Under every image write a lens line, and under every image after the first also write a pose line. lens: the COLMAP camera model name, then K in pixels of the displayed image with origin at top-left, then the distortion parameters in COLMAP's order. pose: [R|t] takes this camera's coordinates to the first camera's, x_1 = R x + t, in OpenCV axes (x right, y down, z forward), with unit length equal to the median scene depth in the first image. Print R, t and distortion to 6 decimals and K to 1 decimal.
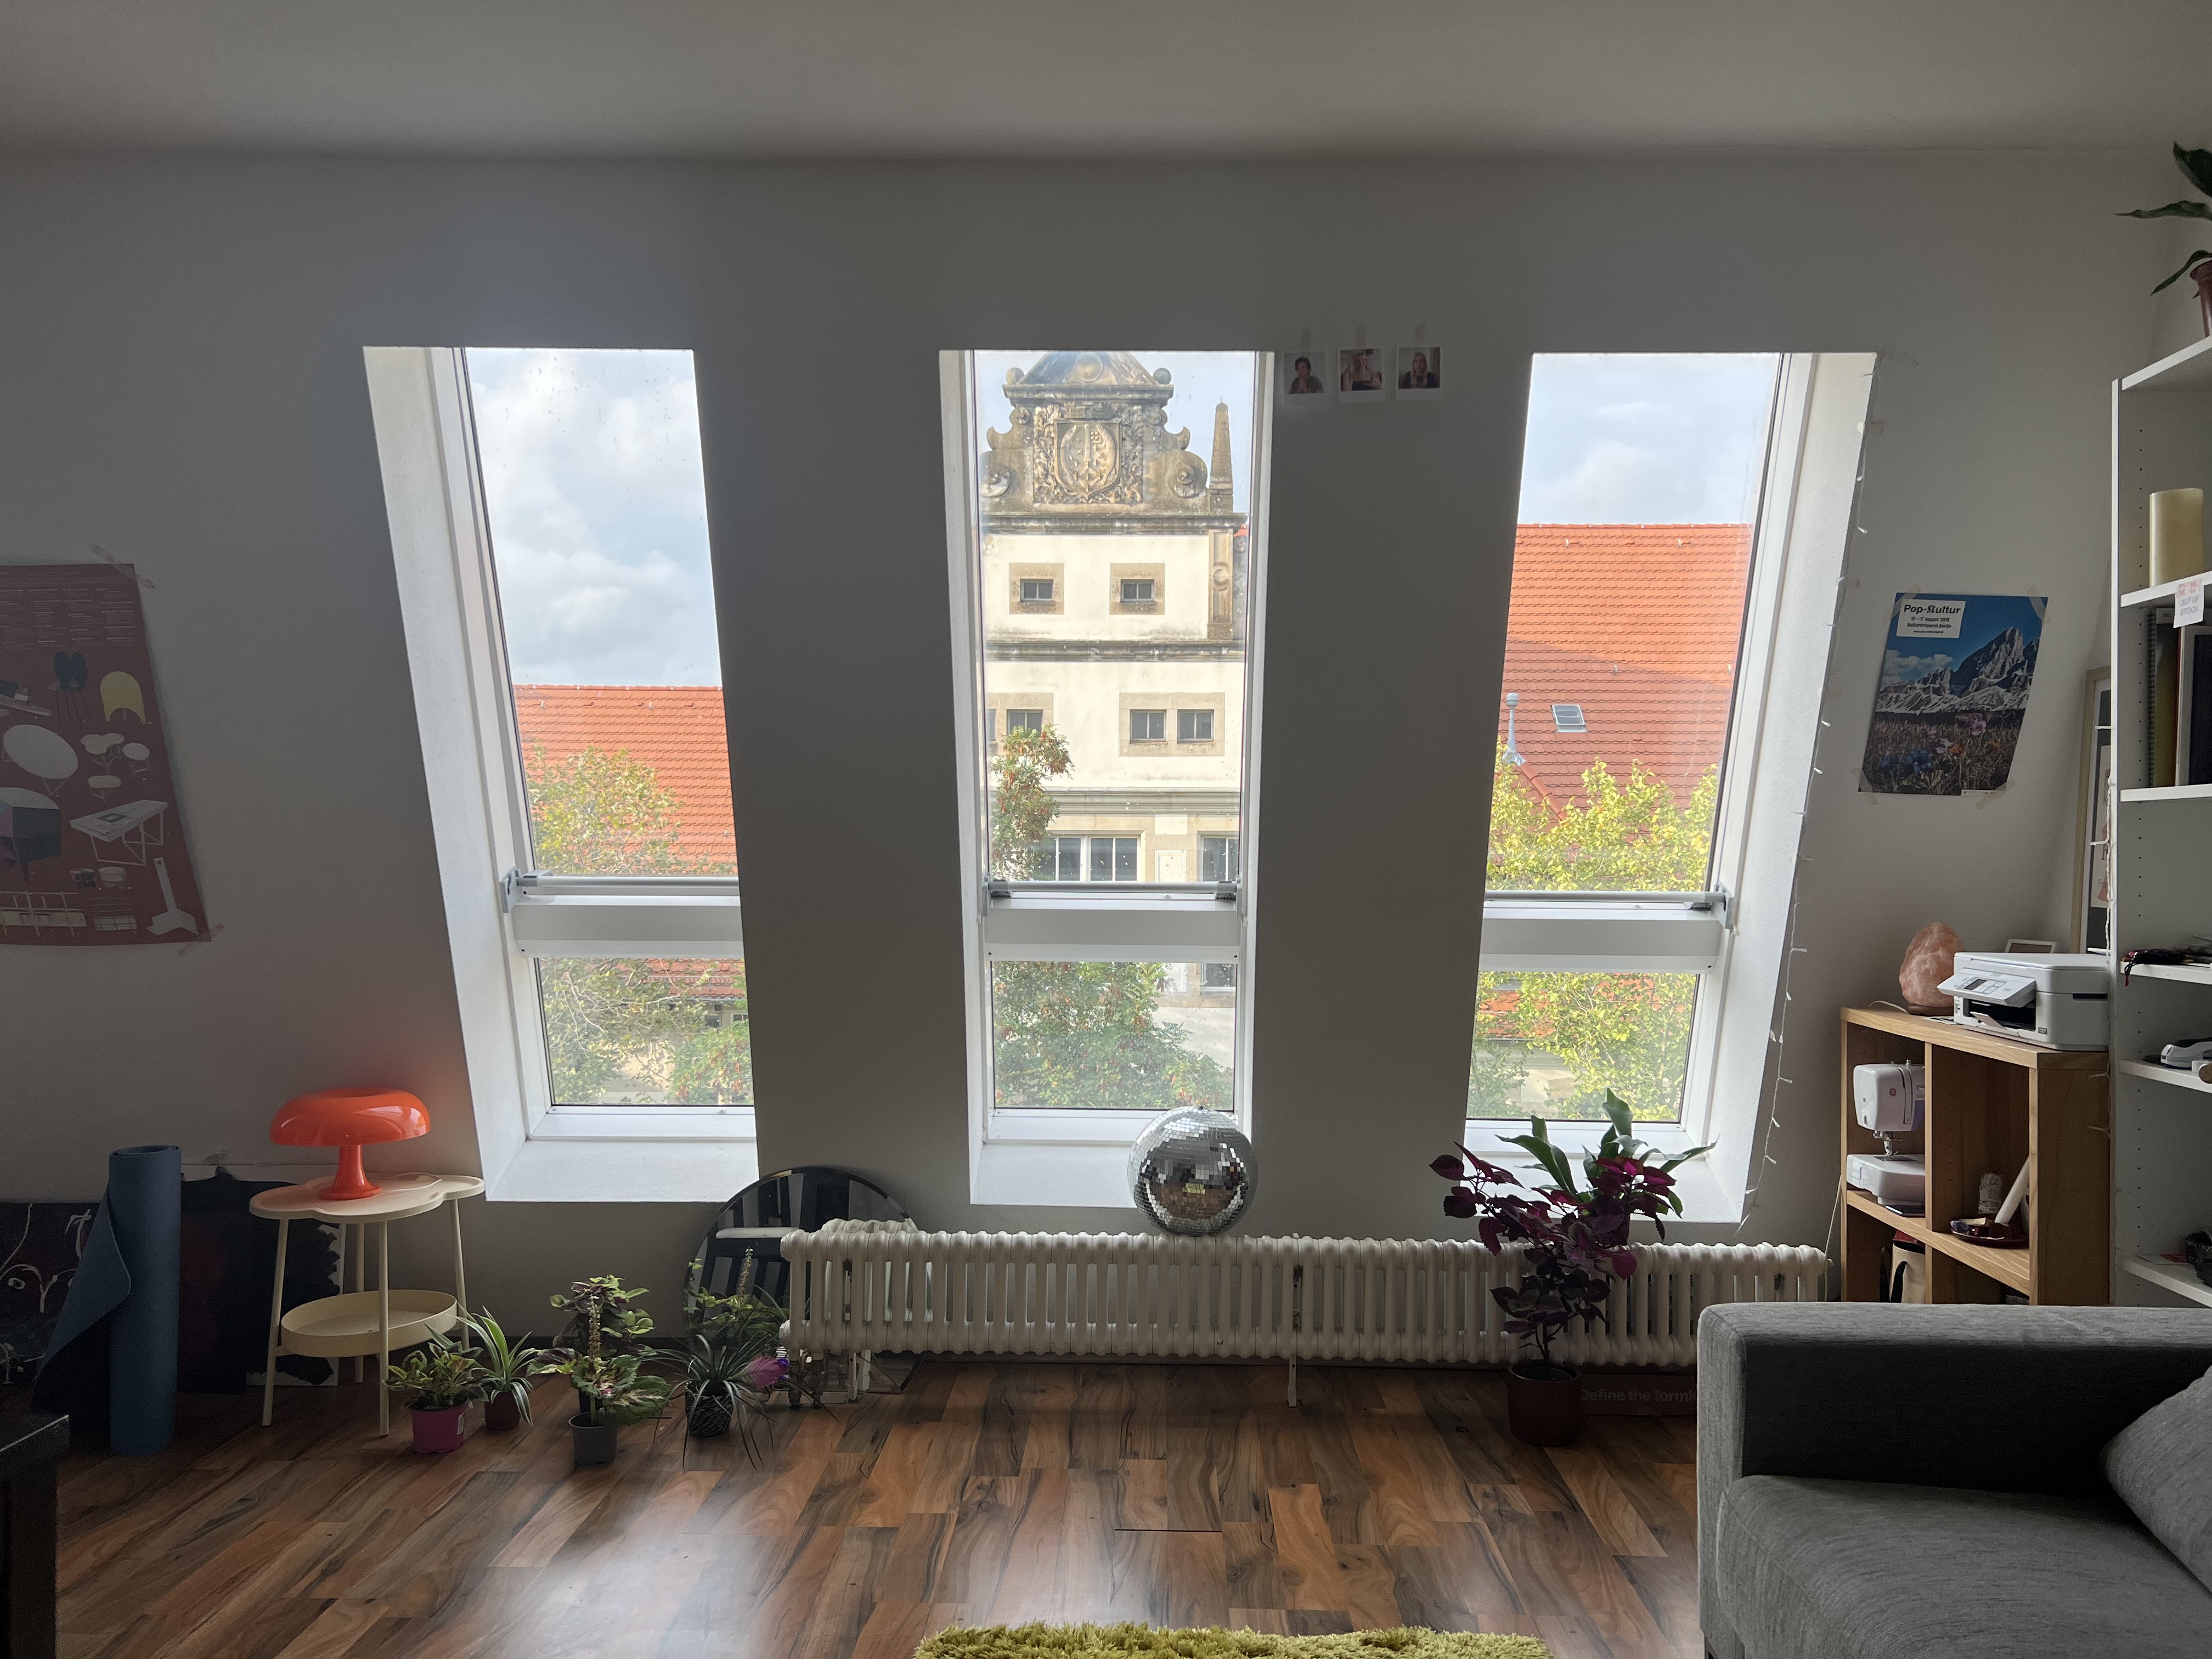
lens RADIAL K [[1669.1, 0, 1106.0], [0, 1669.1, 829.5], [0, 0, 1]] dist [0.061740, -0.072317]
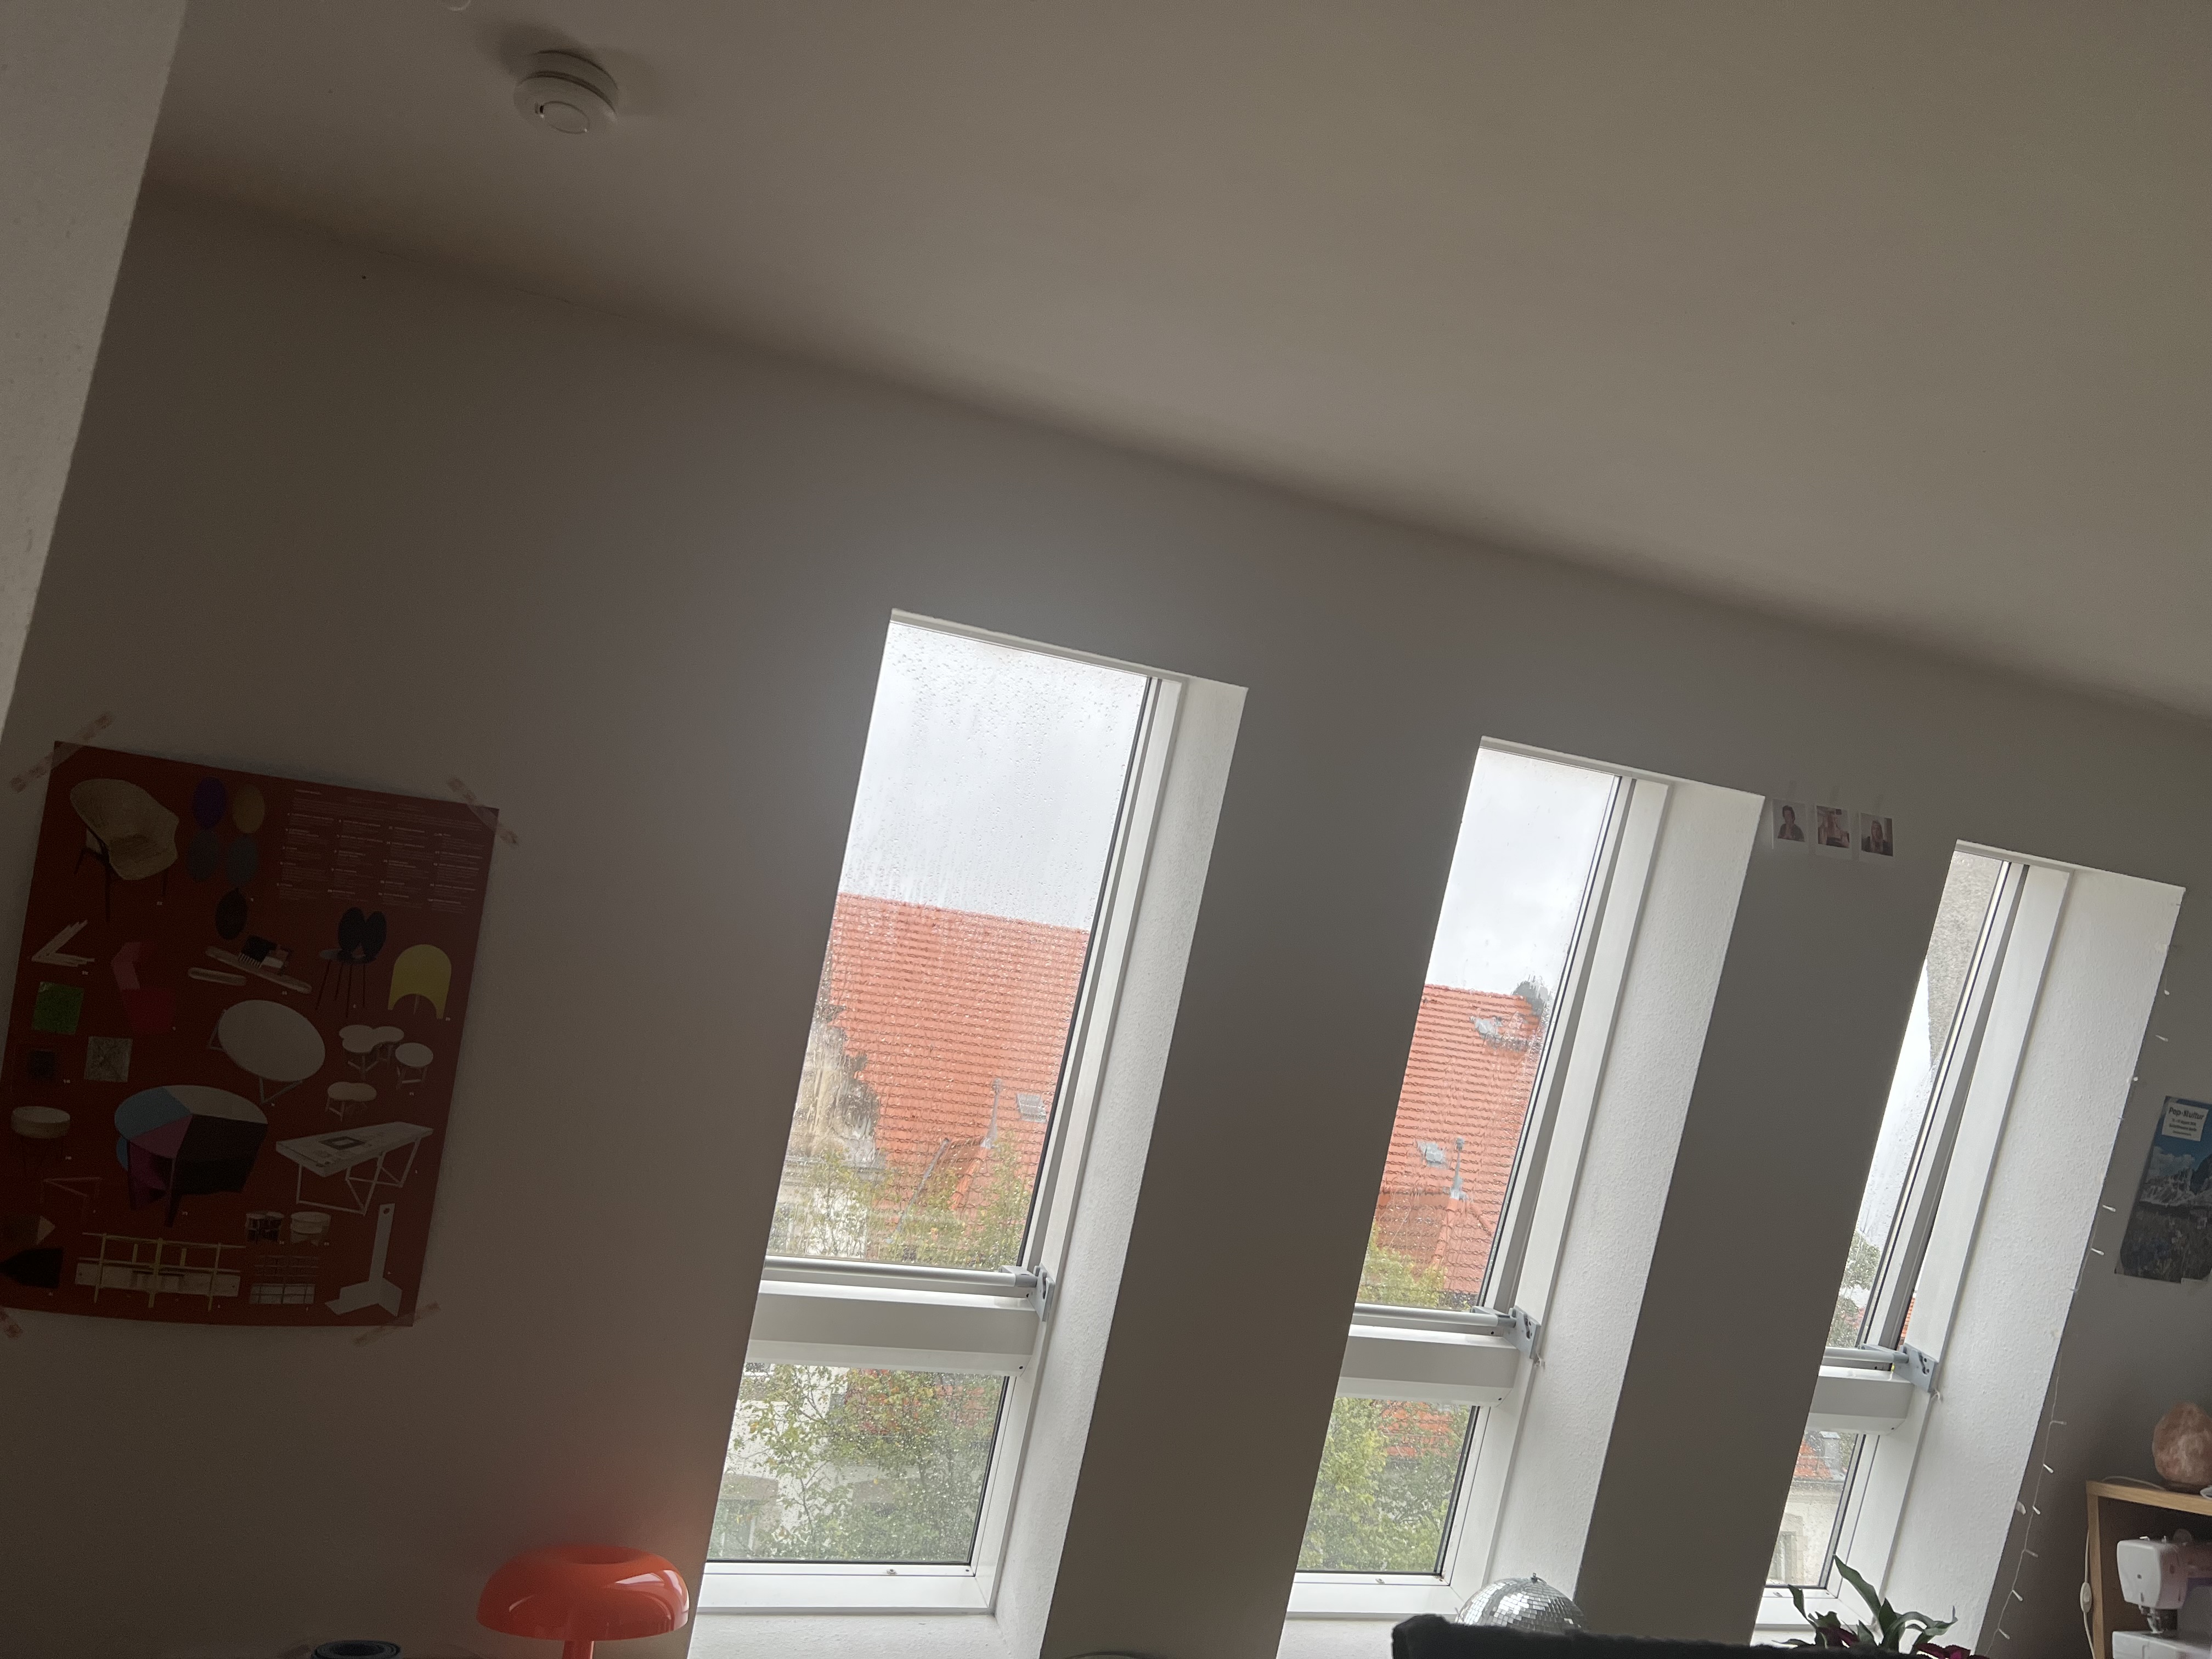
lens RADIAL K [[1669.1, 0, 1106.0], [0, 1669.1, 829.5], [0, 0, 1]] dist [0.061740, -0.072317]
pose [[0.918838, 0.161043, 0.360279, -0.584373], [-0.080553, 0.970261, -0.228263, 0.001221], [-0.386325, 0.180716, 0.904486, 0.213252]]
